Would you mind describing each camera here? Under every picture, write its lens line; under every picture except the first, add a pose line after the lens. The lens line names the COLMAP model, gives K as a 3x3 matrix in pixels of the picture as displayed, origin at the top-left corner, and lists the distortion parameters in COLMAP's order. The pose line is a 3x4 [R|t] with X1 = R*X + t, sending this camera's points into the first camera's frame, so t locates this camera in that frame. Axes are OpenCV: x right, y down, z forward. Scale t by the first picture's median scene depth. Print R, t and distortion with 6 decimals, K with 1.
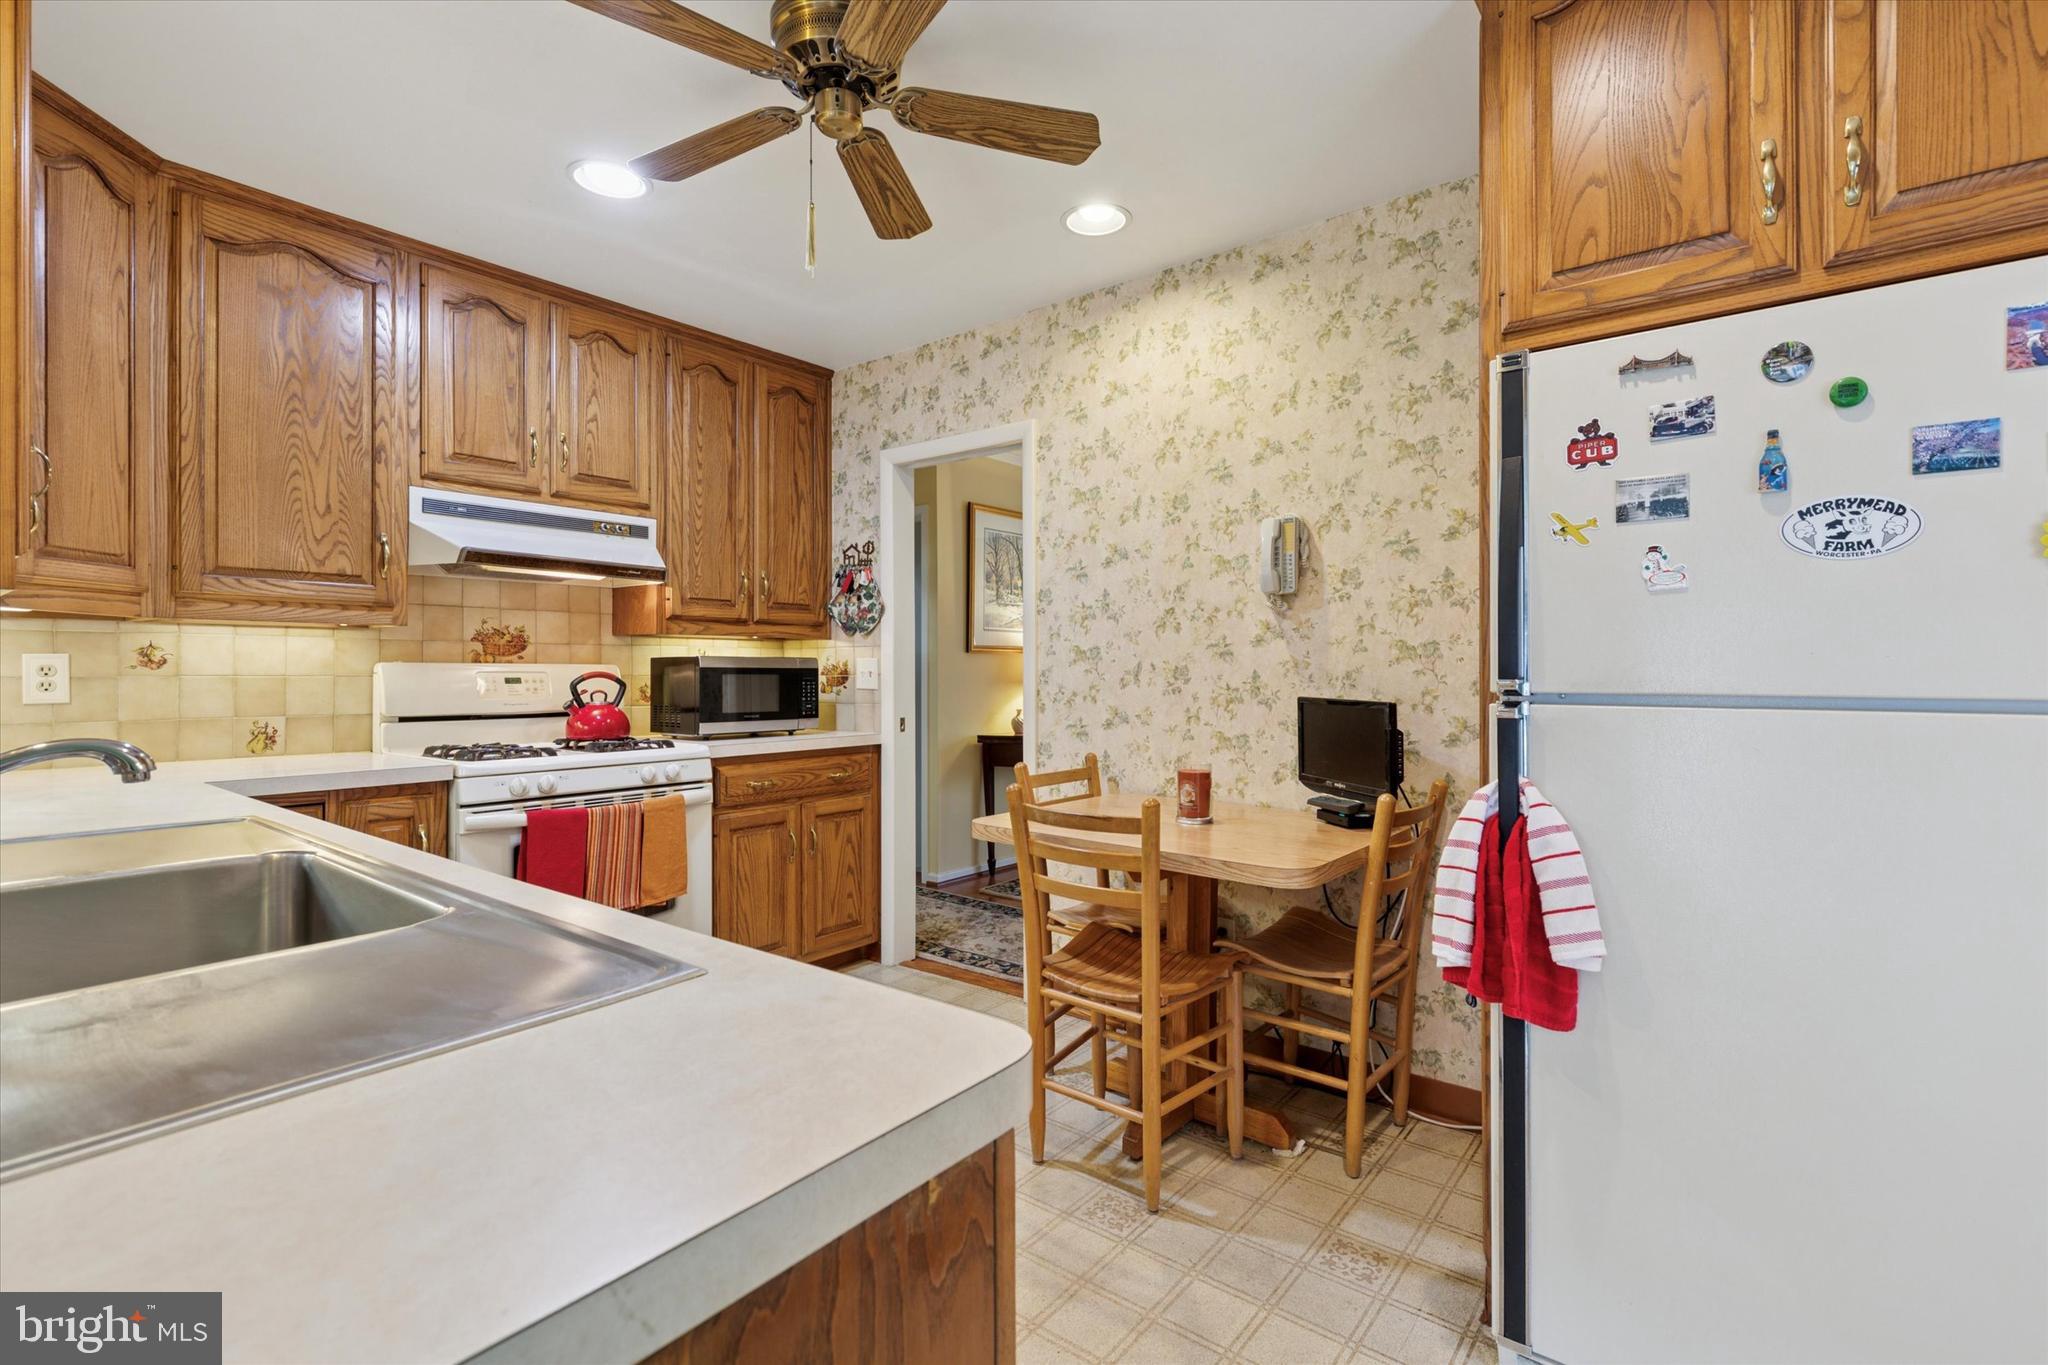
lens RADIAL K [[924.4, 0, 1023.5], [0, 924.4, 674.1], [0, 0, 1]] dist [0.002312, -0.000376]
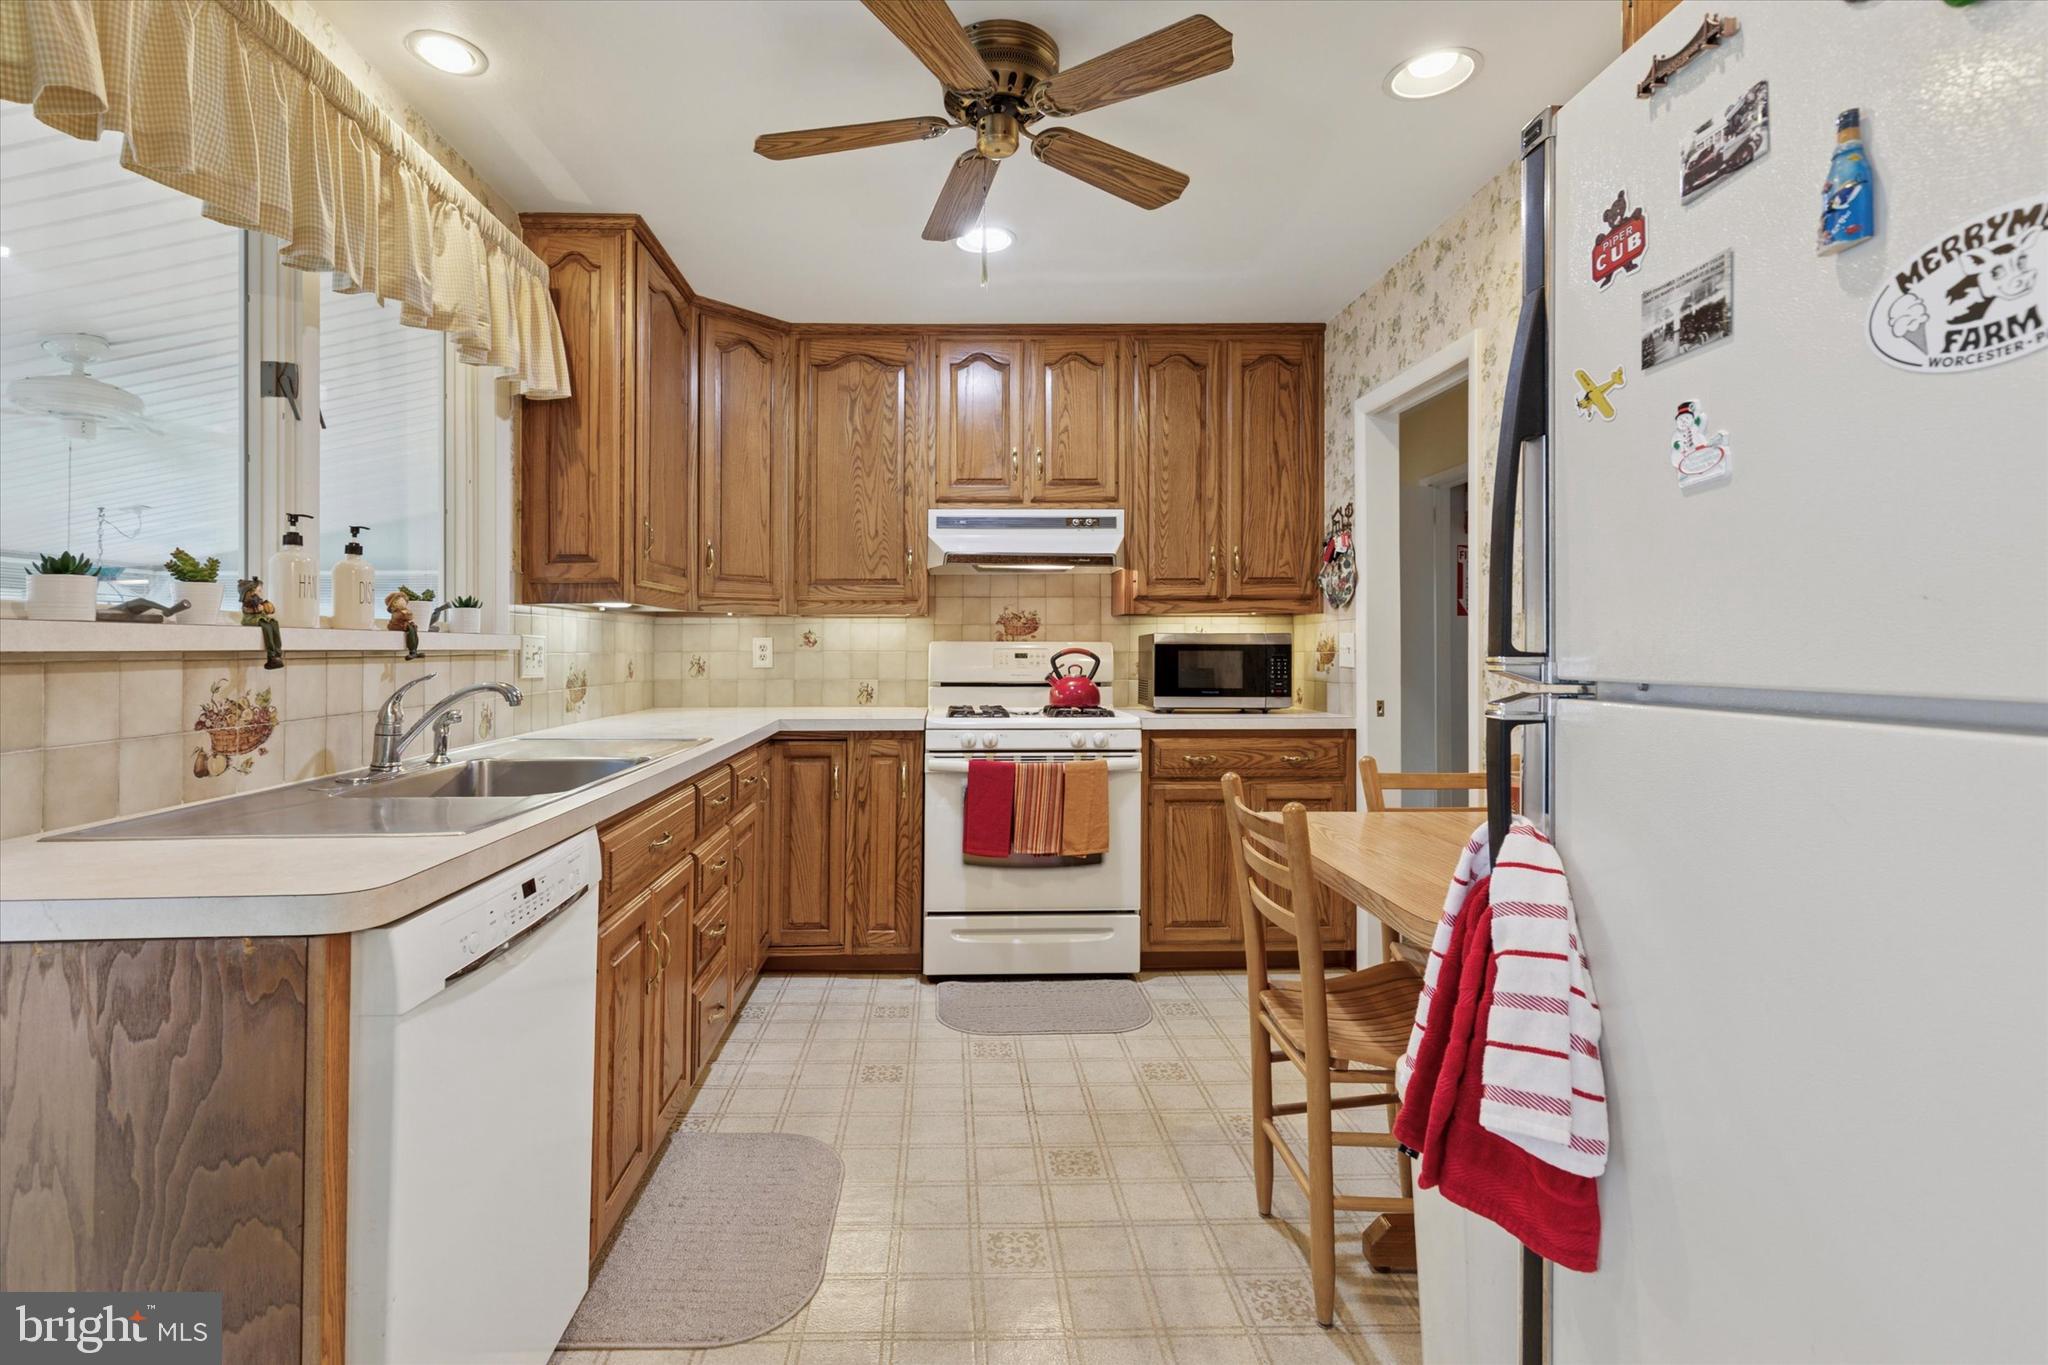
lens RADIAL K [[947.5, 0, 971.8], [0, 947.5, 644.4], [0, 0, 1]] dist [0.001731, 0.000075]
pose [[0.638992, -0.004814, -0.769199, 0.368124], [-0.001471, 0.999971, -0.007480, 0.001597], [0.769212, 0.005911, 0.638966, 0.151844]]
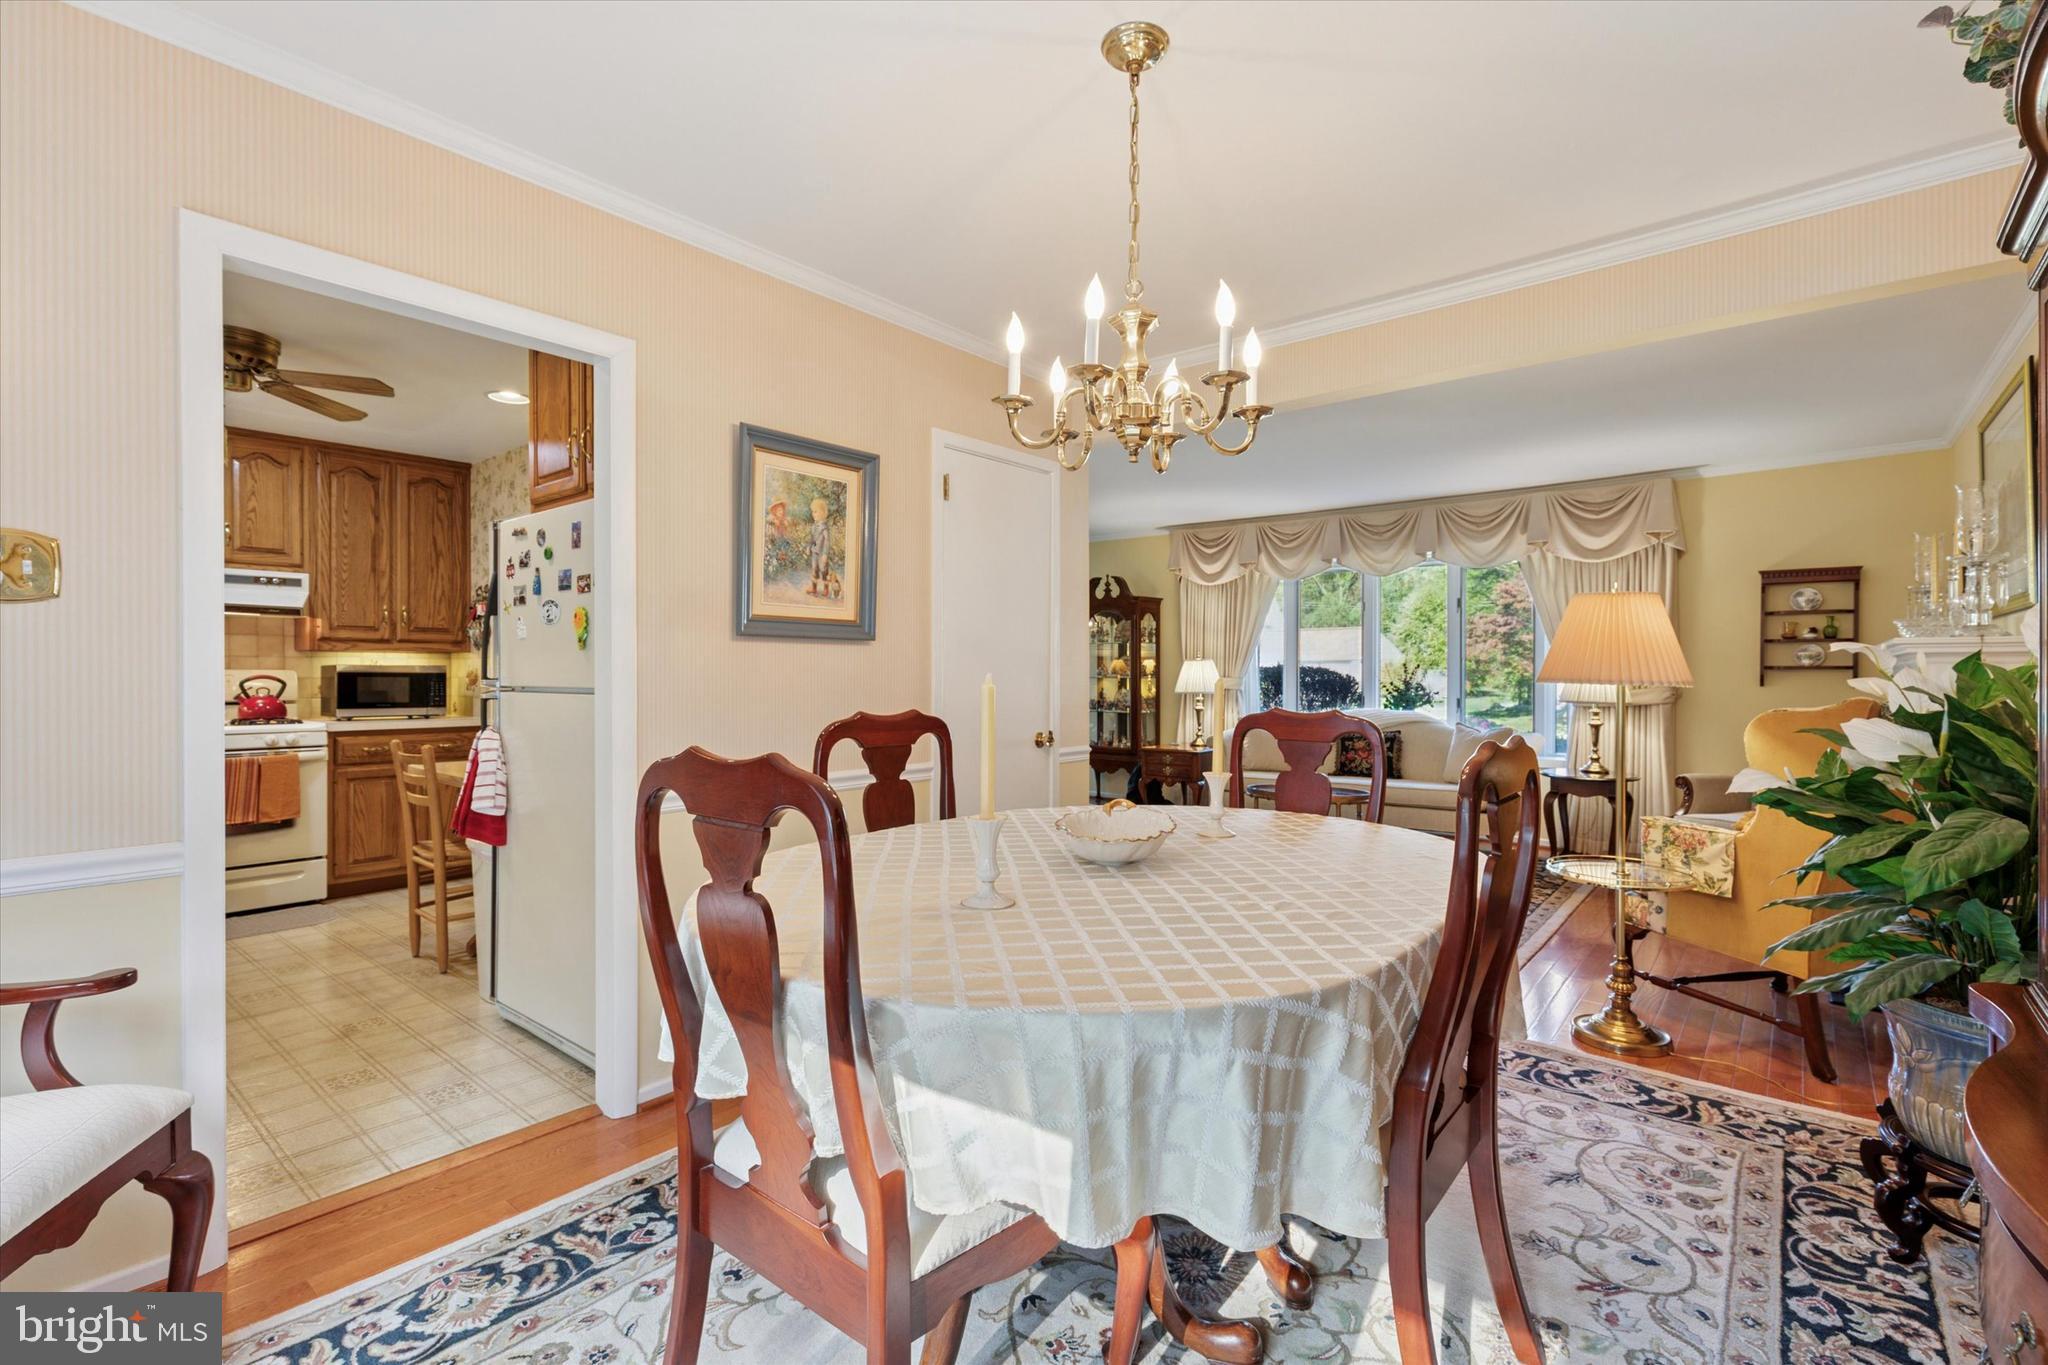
lens RADIAL K [[913.9, 0, 1024.0], [0, 913.9, 682.5], [0, 0, 1]] dist [0.002703, -0.000027]
pose [[0.999757, 0.000005, -0.022066, 0.838909], [0.000137, 0.999979, 0.006420, 0.000082], [0.022066, -0.006422, 0.999736, -0.486894]]
